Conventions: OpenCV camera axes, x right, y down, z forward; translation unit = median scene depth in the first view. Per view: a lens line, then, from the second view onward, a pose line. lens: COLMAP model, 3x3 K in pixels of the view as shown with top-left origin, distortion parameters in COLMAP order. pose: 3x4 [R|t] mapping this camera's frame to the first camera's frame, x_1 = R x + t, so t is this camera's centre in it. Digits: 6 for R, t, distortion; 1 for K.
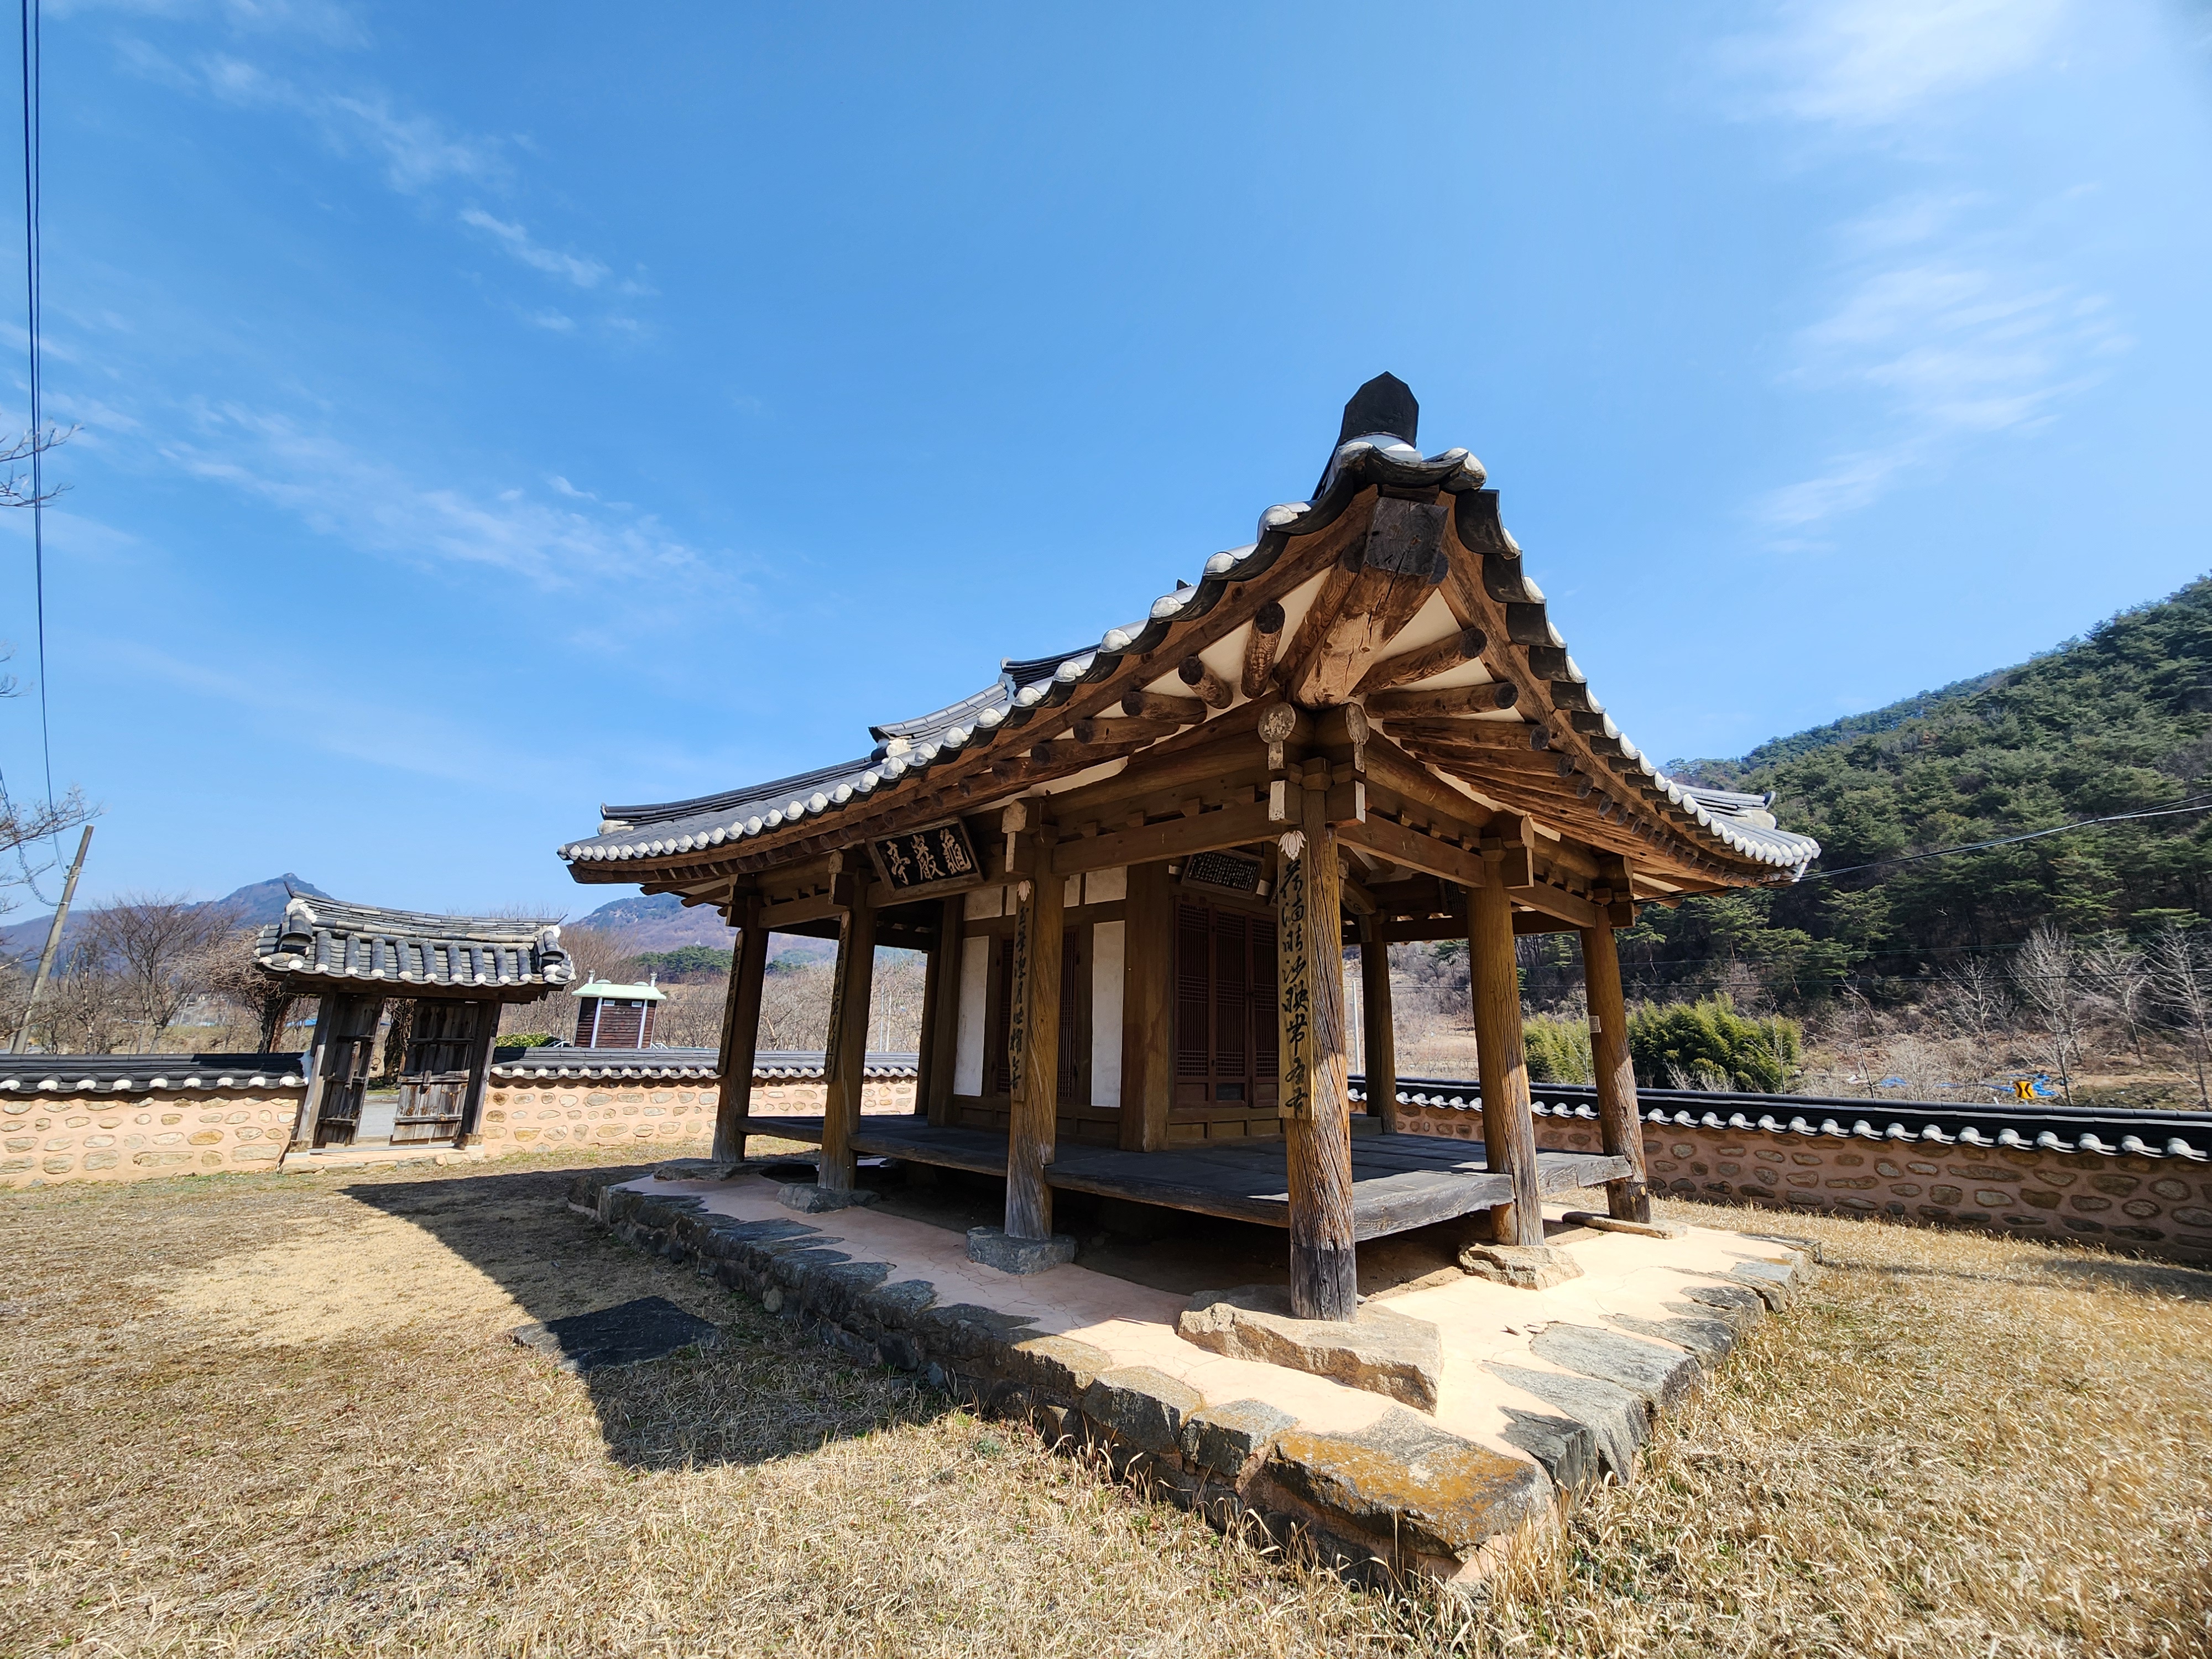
lens RADIAL K [[893.2, 0, 1106.0], [0, 893.2, 829.5], [0, 0, 1]] dist [-0.000796, -0.002970]
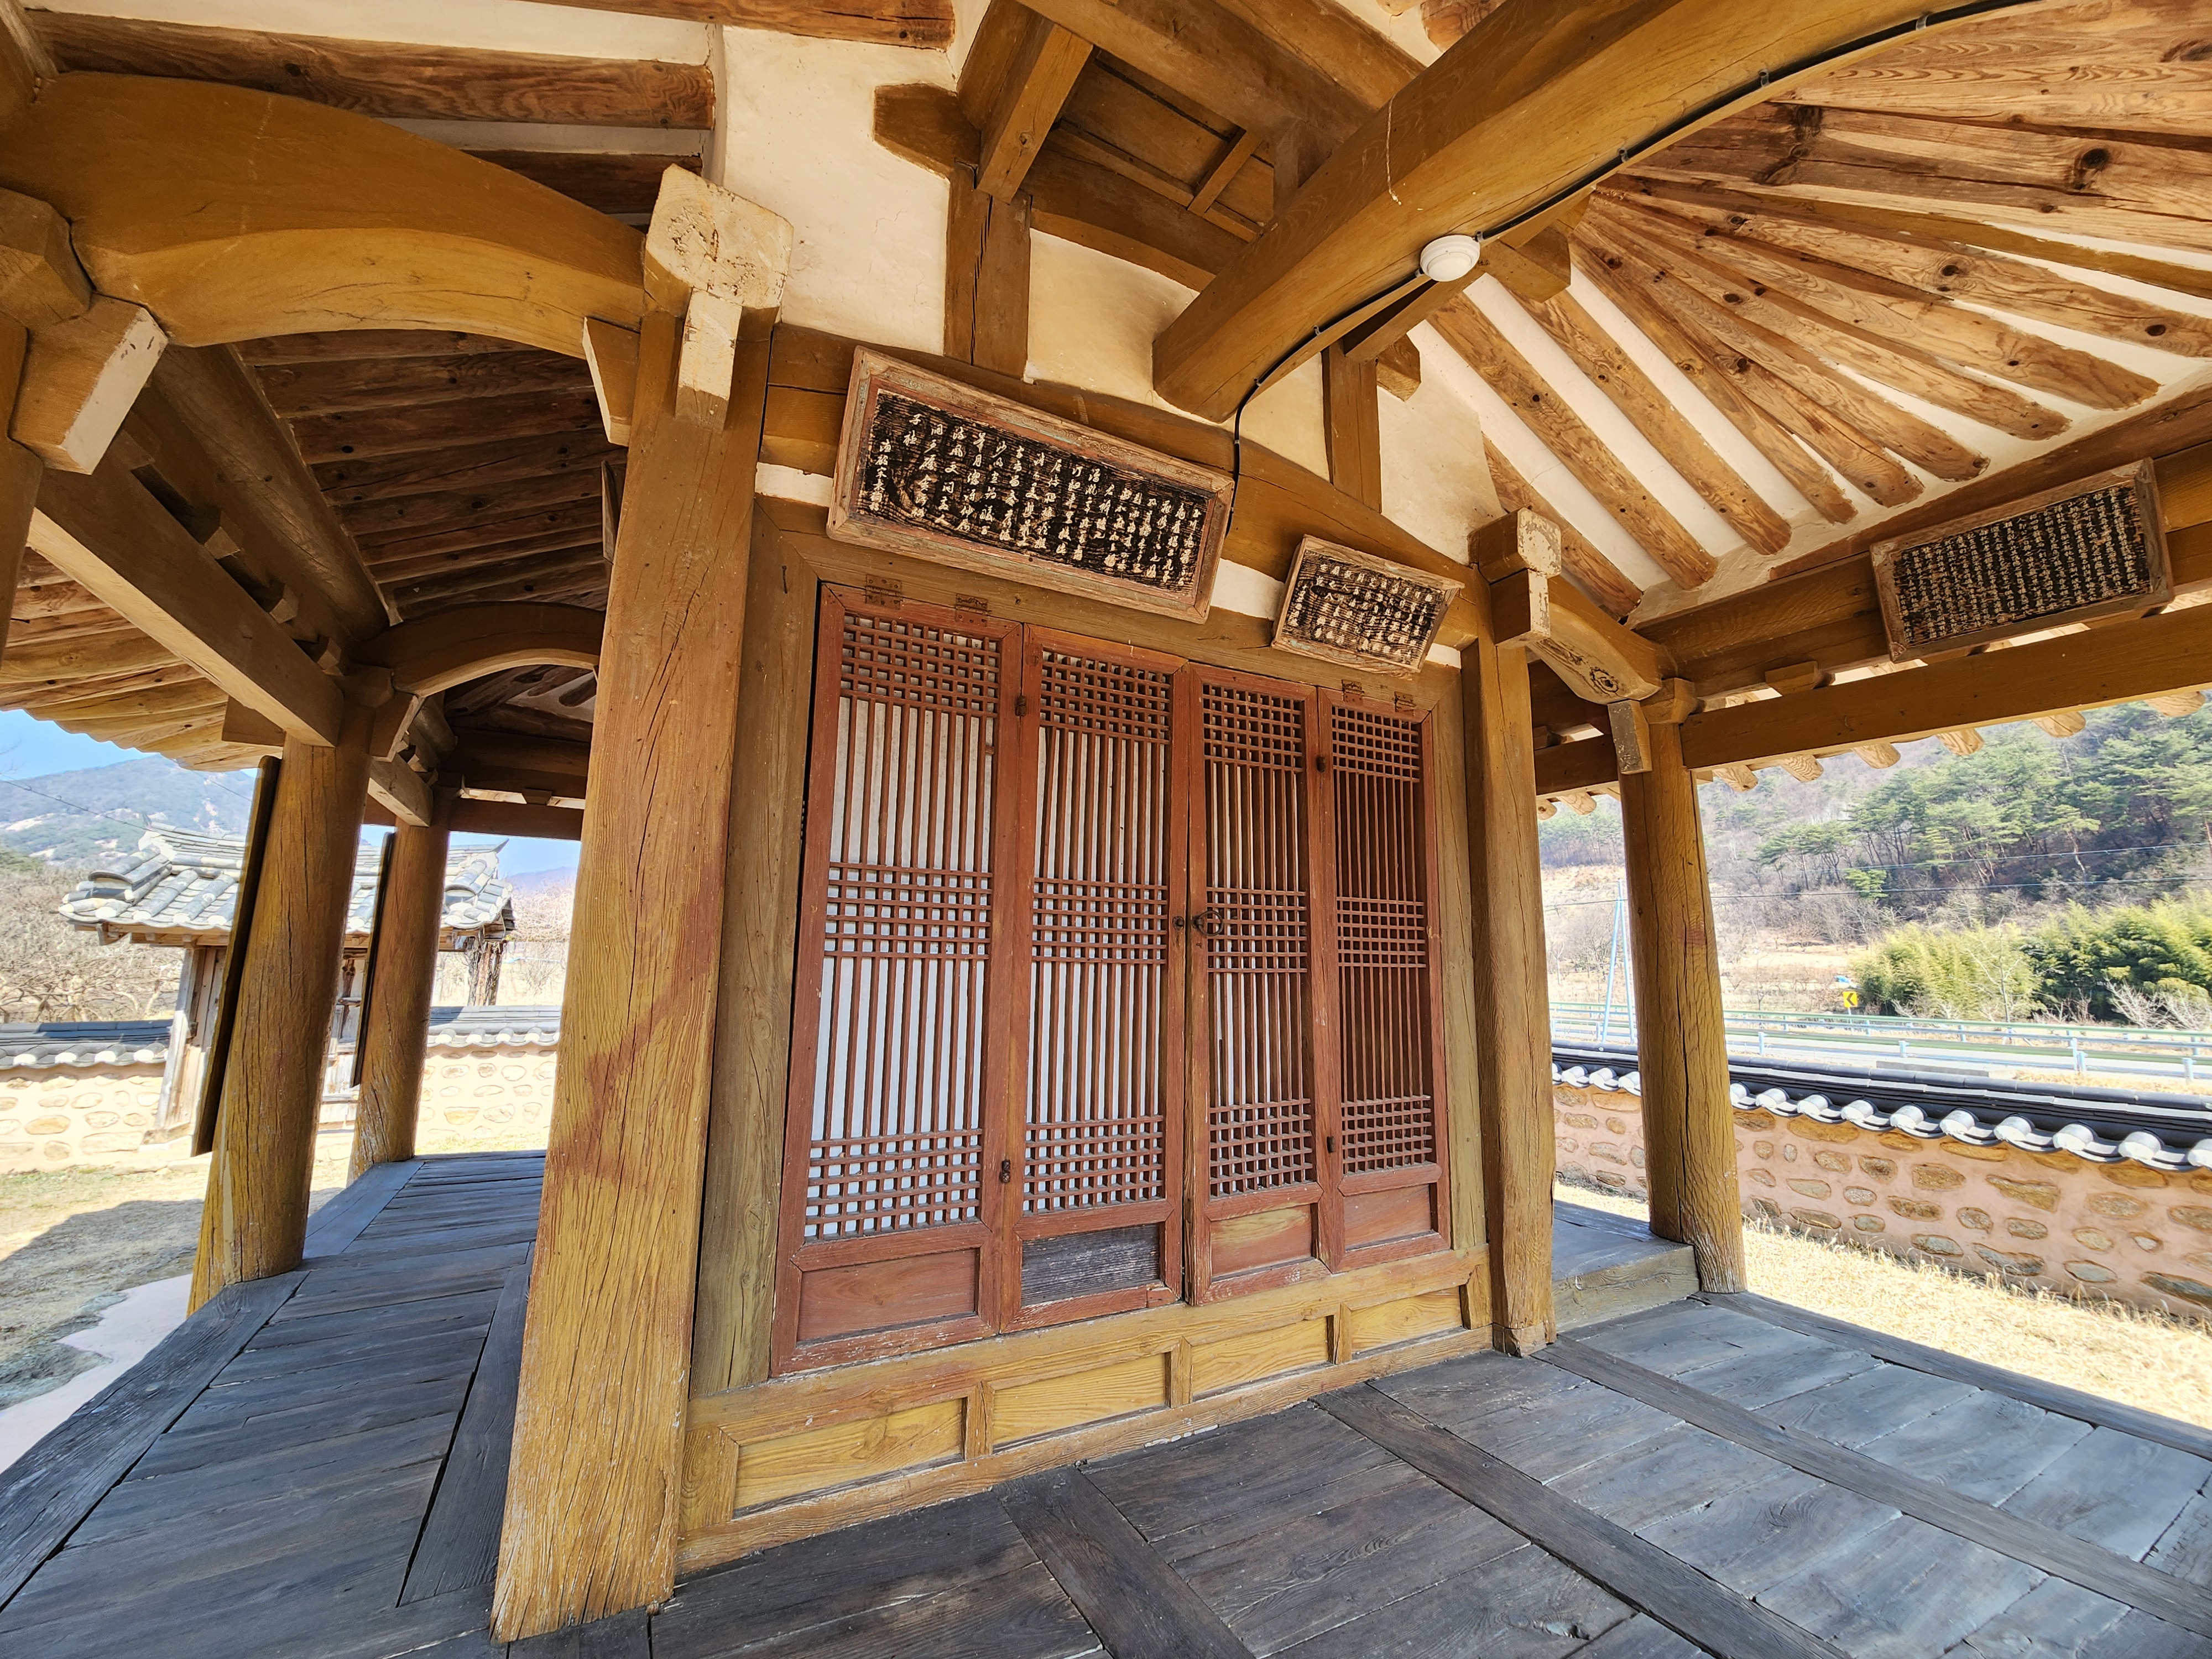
lens RADIAL K [[893.2, 0, 1106.0], [0, 893.2, 829.5], [0, 0, 1]] dist [-0.000796, -0.002970]
pose [[0.960306, -0.054512, -0.273570, 0.127873], [0.076885, 0.994456, 0.071730, 0.075483], [0.268144, -0.089917, 0.959174, 0.411252]]
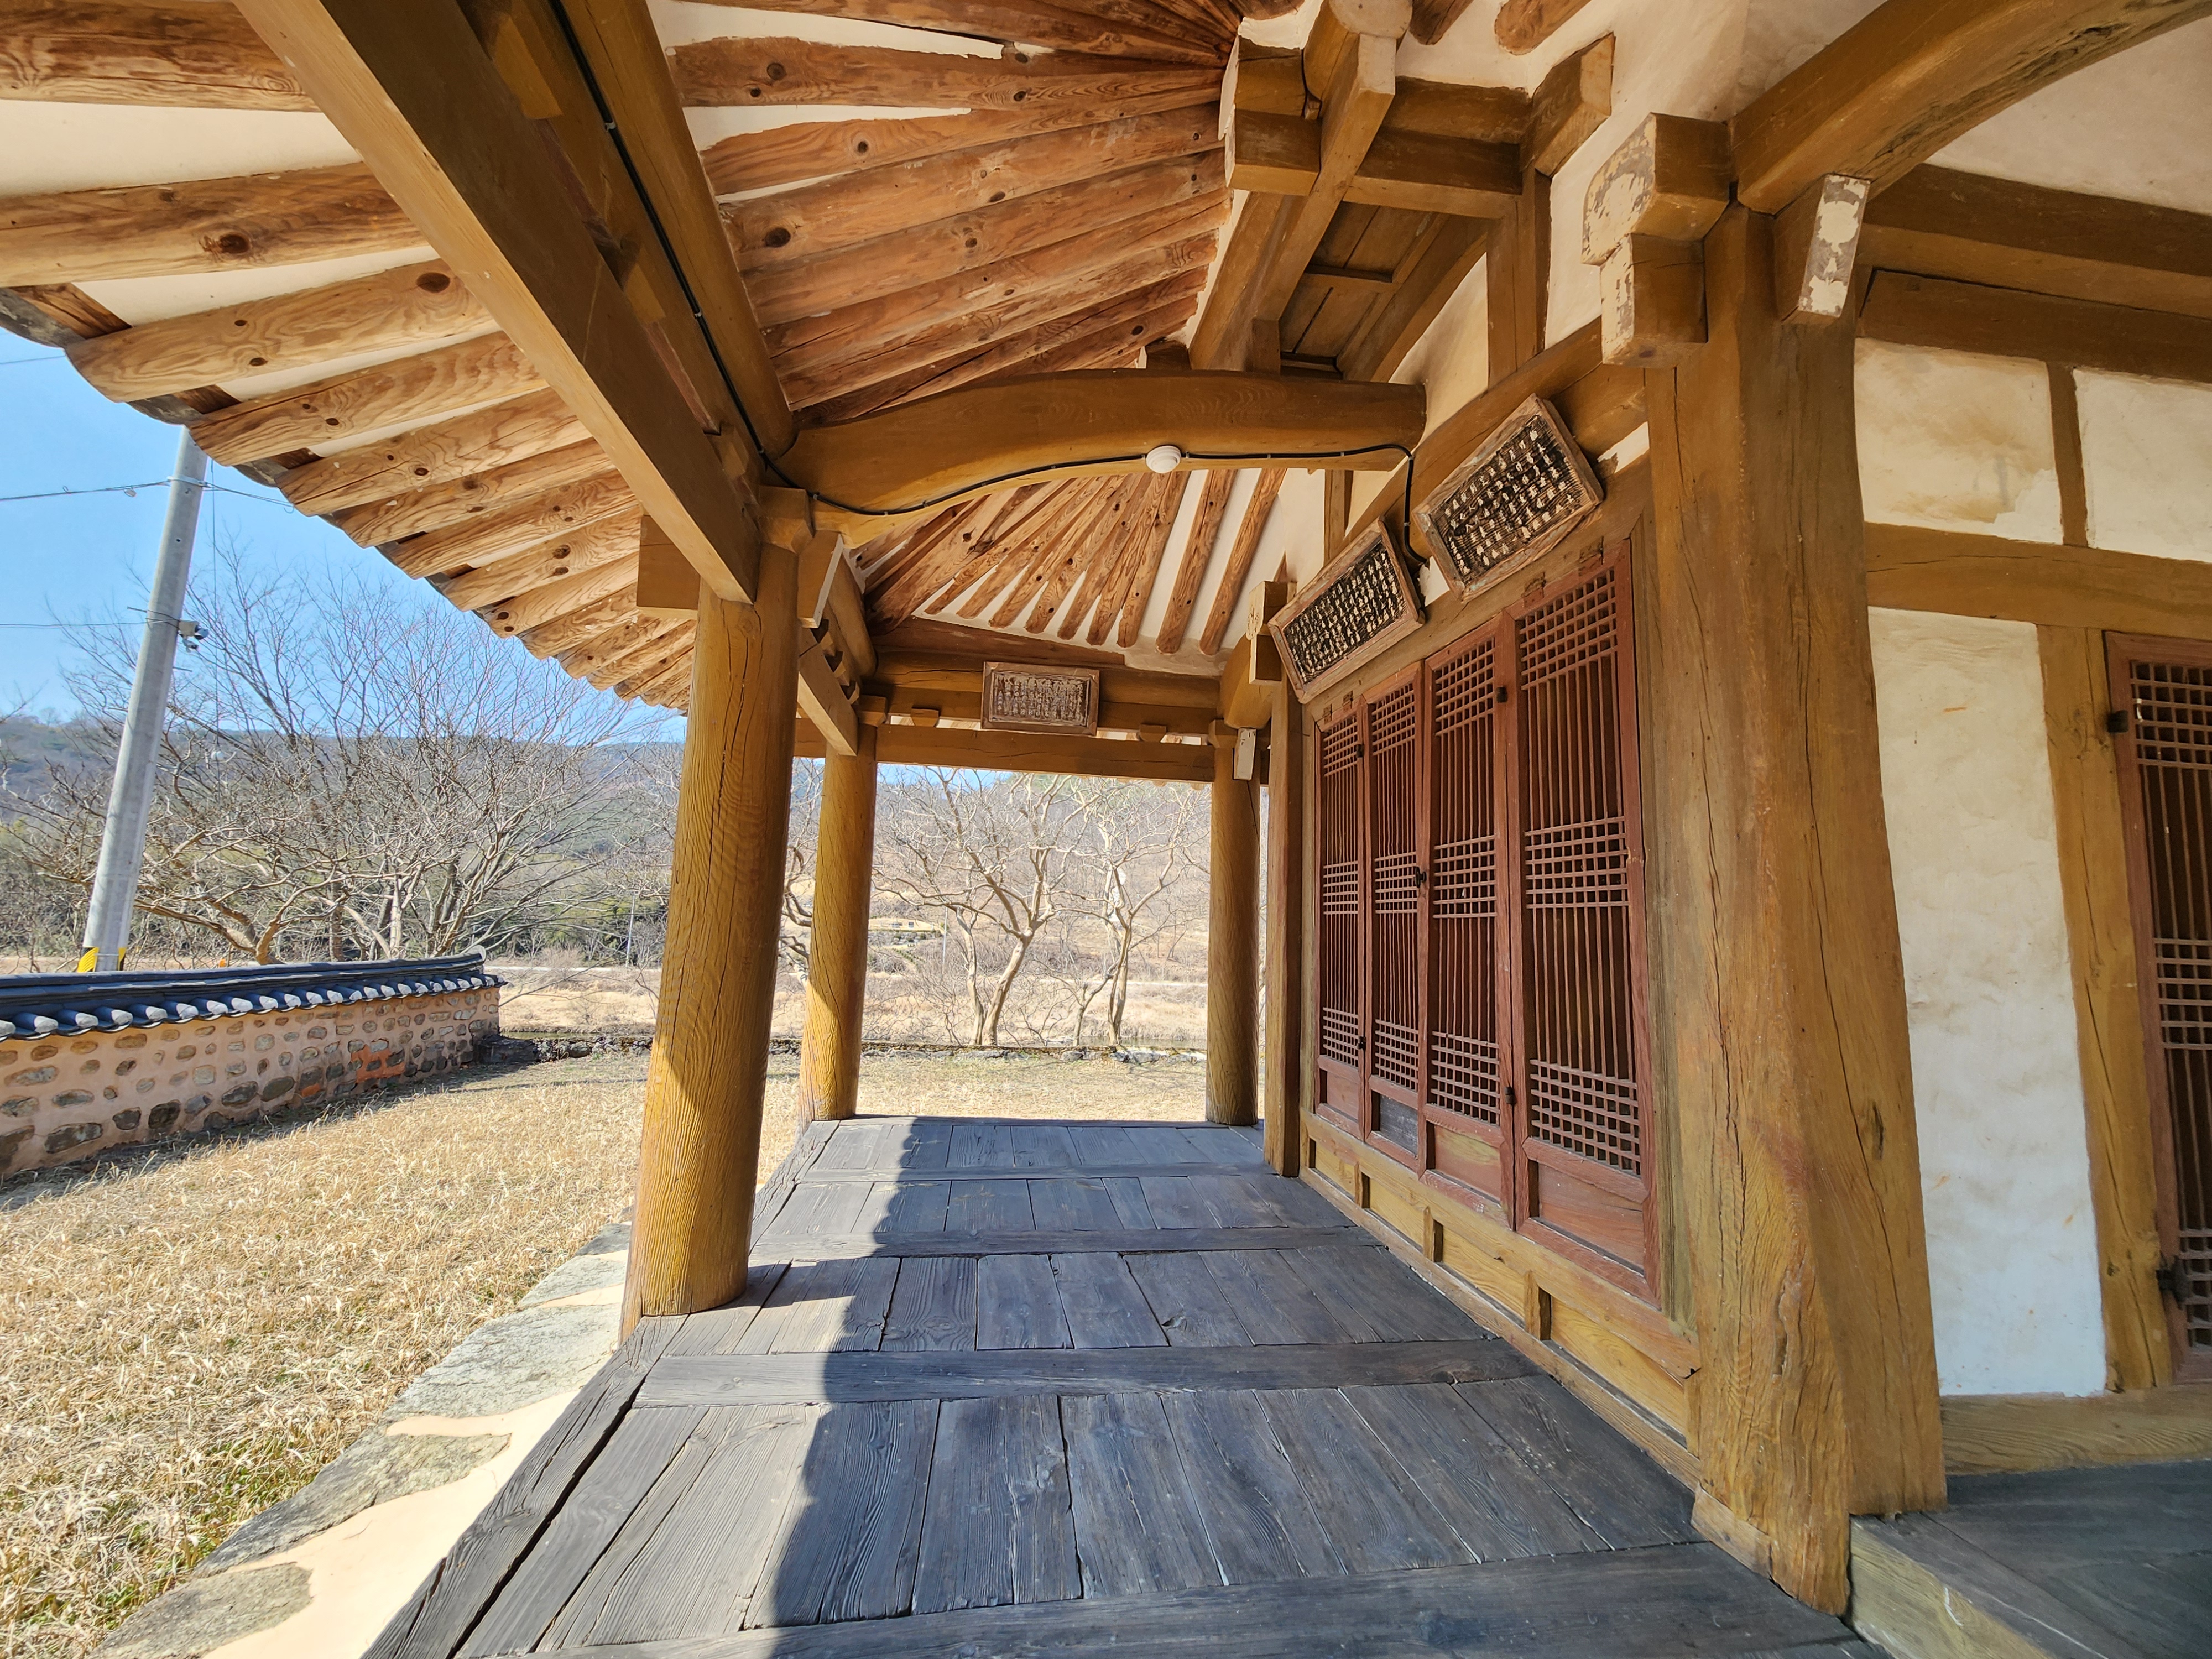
lens RADIAL K [[893.2, 0, 1106.0], [0, 893.2, 829.5], [0, 0, 1]] dist [-0.000796, -0.002970]
pose [[-0.598853, -0.131641, -0.789966, 0.310085], [0.145554, 0.952079, -0.268996, 0.142662], [0.787521, -0.276072, -0.550995, 0.642438]]
